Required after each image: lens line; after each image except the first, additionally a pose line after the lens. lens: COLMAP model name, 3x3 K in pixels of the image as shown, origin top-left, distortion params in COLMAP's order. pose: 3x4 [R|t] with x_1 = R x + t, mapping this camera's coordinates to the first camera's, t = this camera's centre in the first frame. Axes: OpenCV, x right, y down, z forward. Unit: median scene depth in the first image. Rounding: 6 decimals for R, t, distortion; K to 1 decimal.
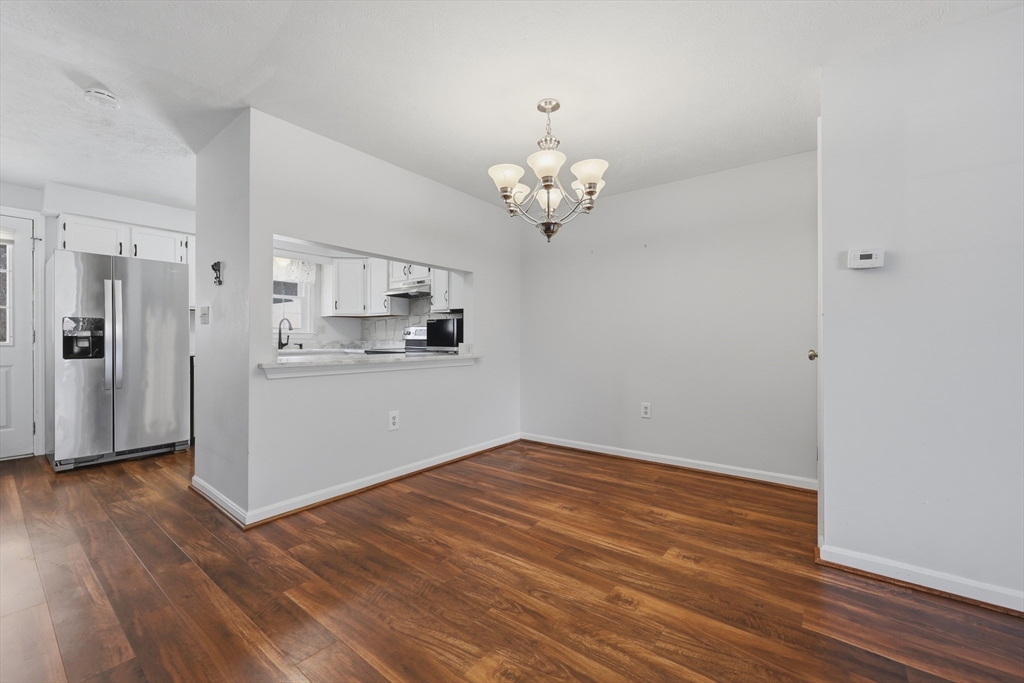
lens RADIAL K [[412.8, 0, 513.1], [0, 412.8, 339.8], [0, 0, 1]] dist [-0.002284, -0.000004]
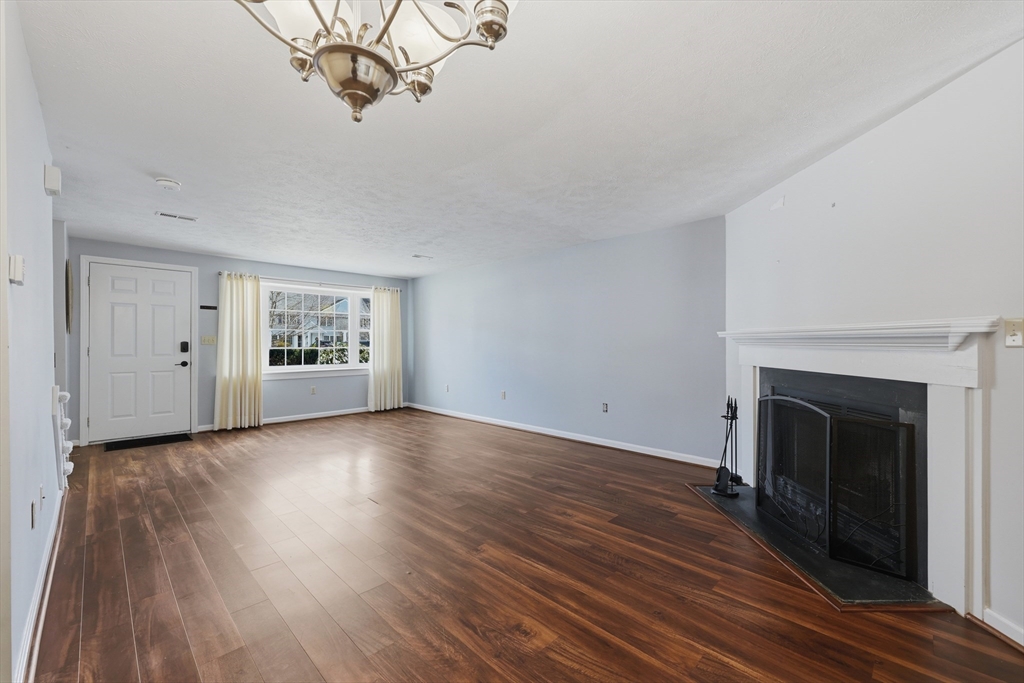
lens RADIAL K [[412.8, 0, 513.1], [0, 412.8, 339.8], [0, 0, 1]] dist [-0.002284, -0.000004]
pose [[-0.992092, 0.000641, 0.125514, -0.035221], [0.000084, 0.999990, -0.004447, -0.025986], [-0.125515, -0.004401, -0.992082, 0.579328]]
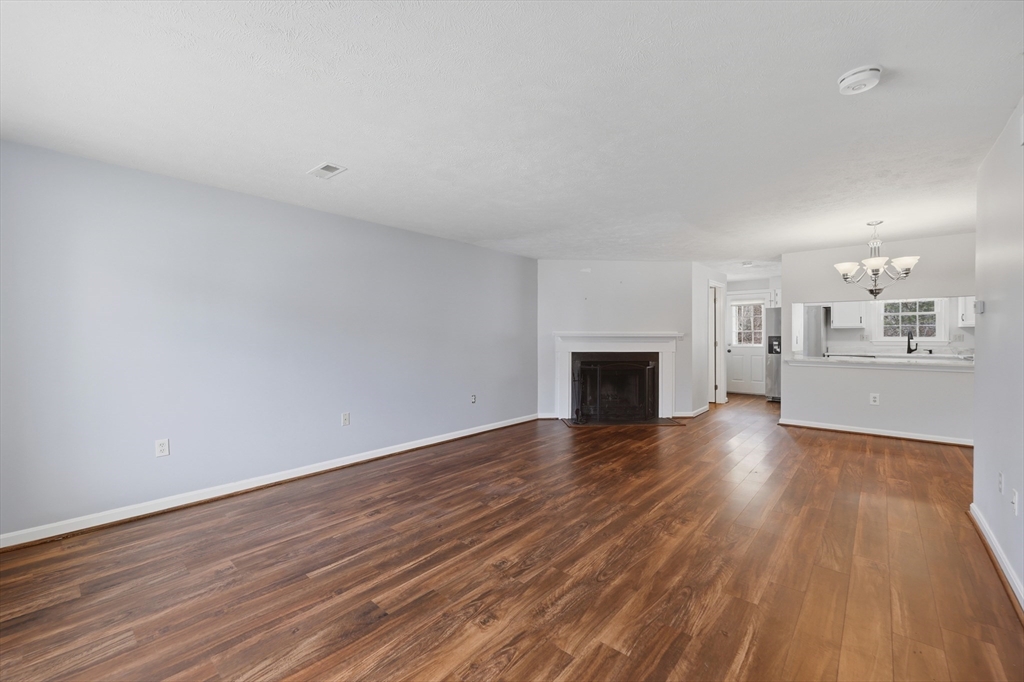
lens RADIAL K [[416.1, 0, 508.7], [0, 416.1, 335.1], [0, 0, 1]] dist [-0.005523, -0.000058]
pose [[-0.076028, -0.002665, -0.997102, 0.881970], [-0.000976, 0.999996, -0.002598, -0.032769], [0.997105, 0.000776, -0.076031, -0.196433]]
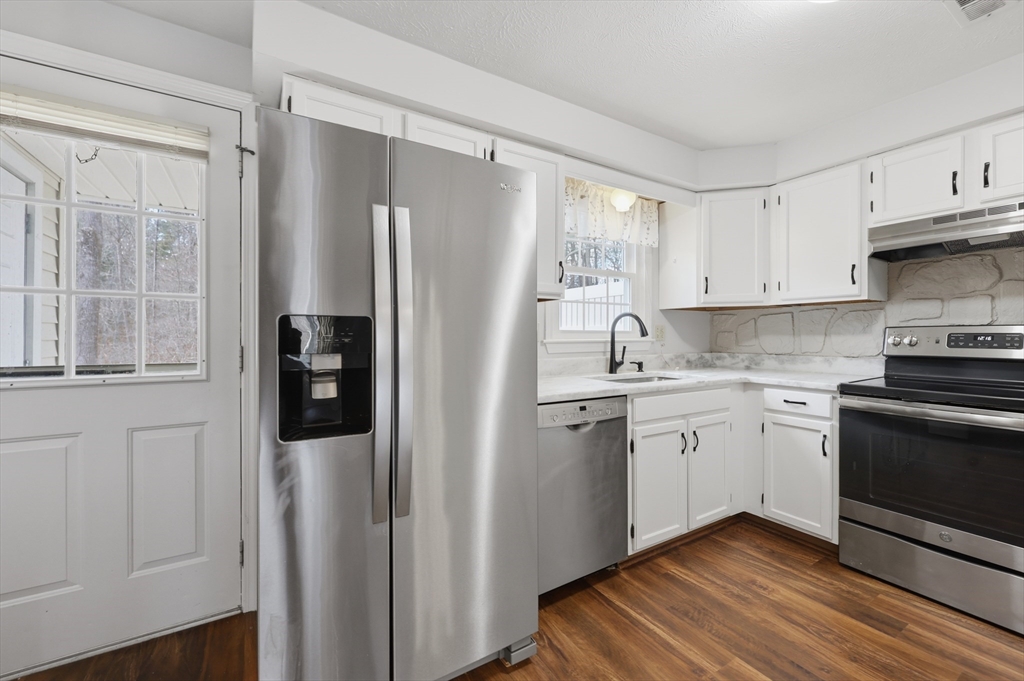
lens RADIAL K [[411.8, 0, 510.6], [0, 411.8, 336.6], [0, 0, 1]] dist [-0.002430, 0.000038]
pose [[0.930031, -0.002546, -0.367473, -0.498004], [0.002246, 0.999997, -0.001245, -0.022708], [0.367475, 0.000332, 0.930033, 0.475371]]
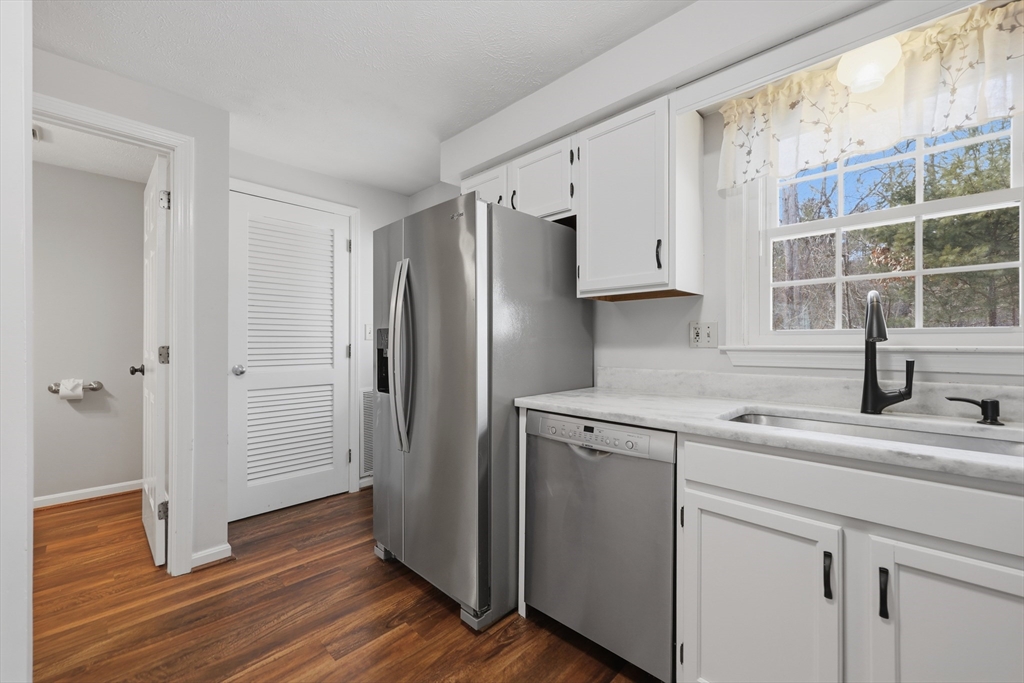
lens RADIAL K [[412.8, 0, 513.1], [0, 412.8, 339.8], [0, 0, 1]] dist [-0.002284, -0.000004]
pose [[-0.125295, -0.006473, -0.992098, -0.278887], [-0.001568, 0.999979, -0.006327, -0.021479], [0.992118, 0.000763, -0.125302, 0.813364]]
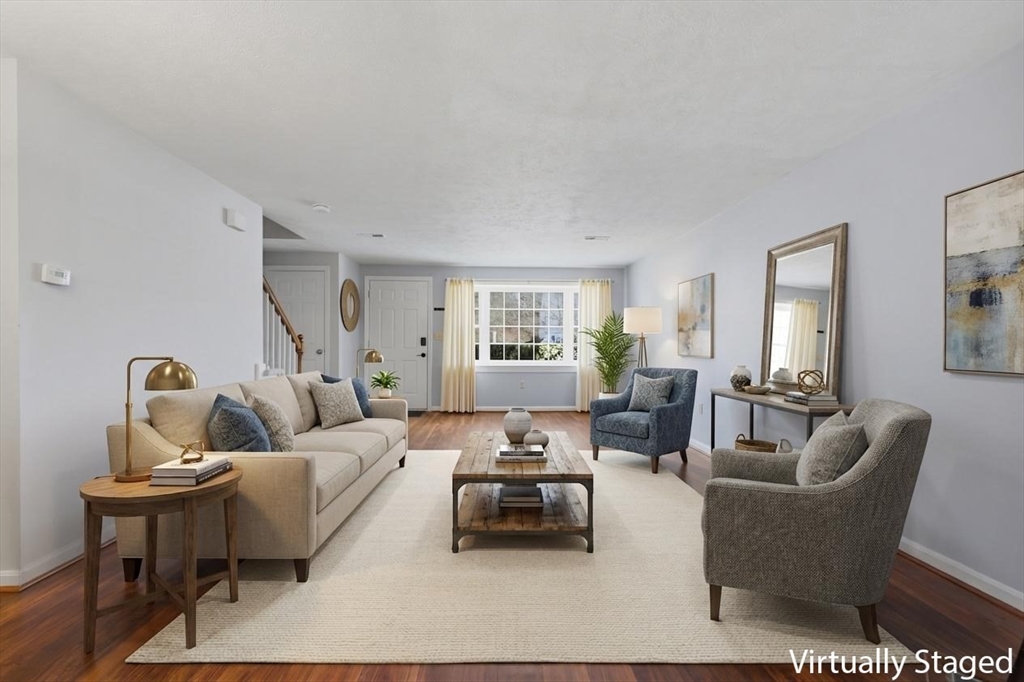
lens RADIAL K [[419.5, 0, 512.0], [0, 419.5, 341.0], [0, 0, 1]] dist [0.013956, -0.000053]
pose [[-0.648176, 0.001746, 0.761488, -0.271787], [-0.002750, 0.999985, -0.004634, -0.009076], [-0.761485, -0.005098, -0.648162, 0.293931]]
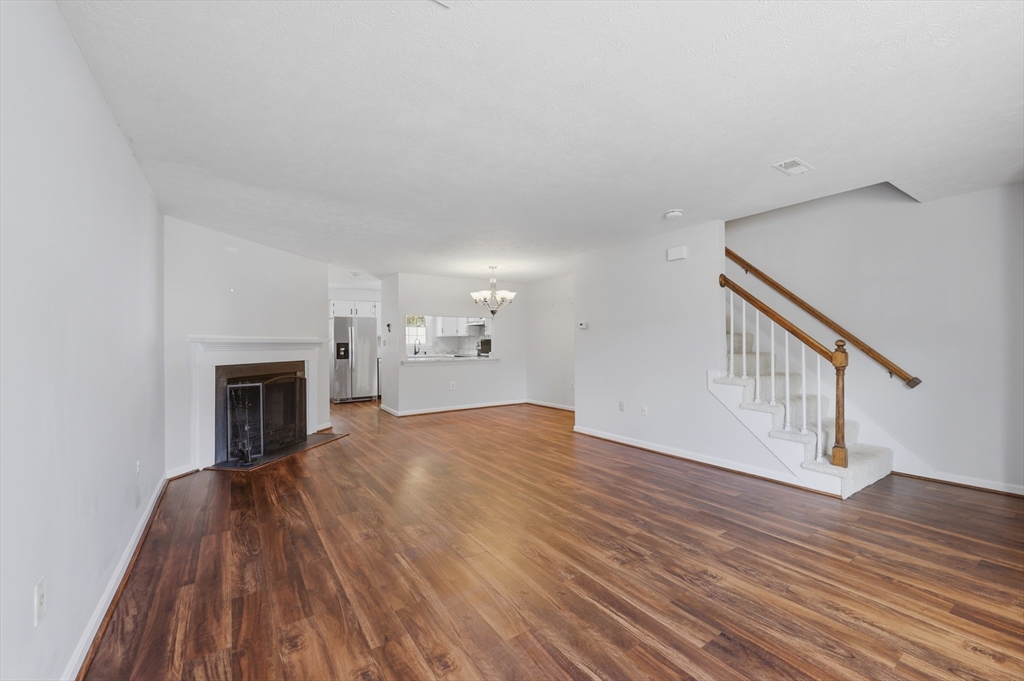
lens RADIAL K [[418.8, 0, 514.6], [0, 418.8, 341.0], [0, 0, 1]] dist [-0.000855, -0.000043]
pose [[0.950759, -0.010043, -0.309769, 0.475730], [0.008472, 0.999944, -0.006415, -0.024906], [0.309816, 0.003475, 0.950790, -0.703395]]
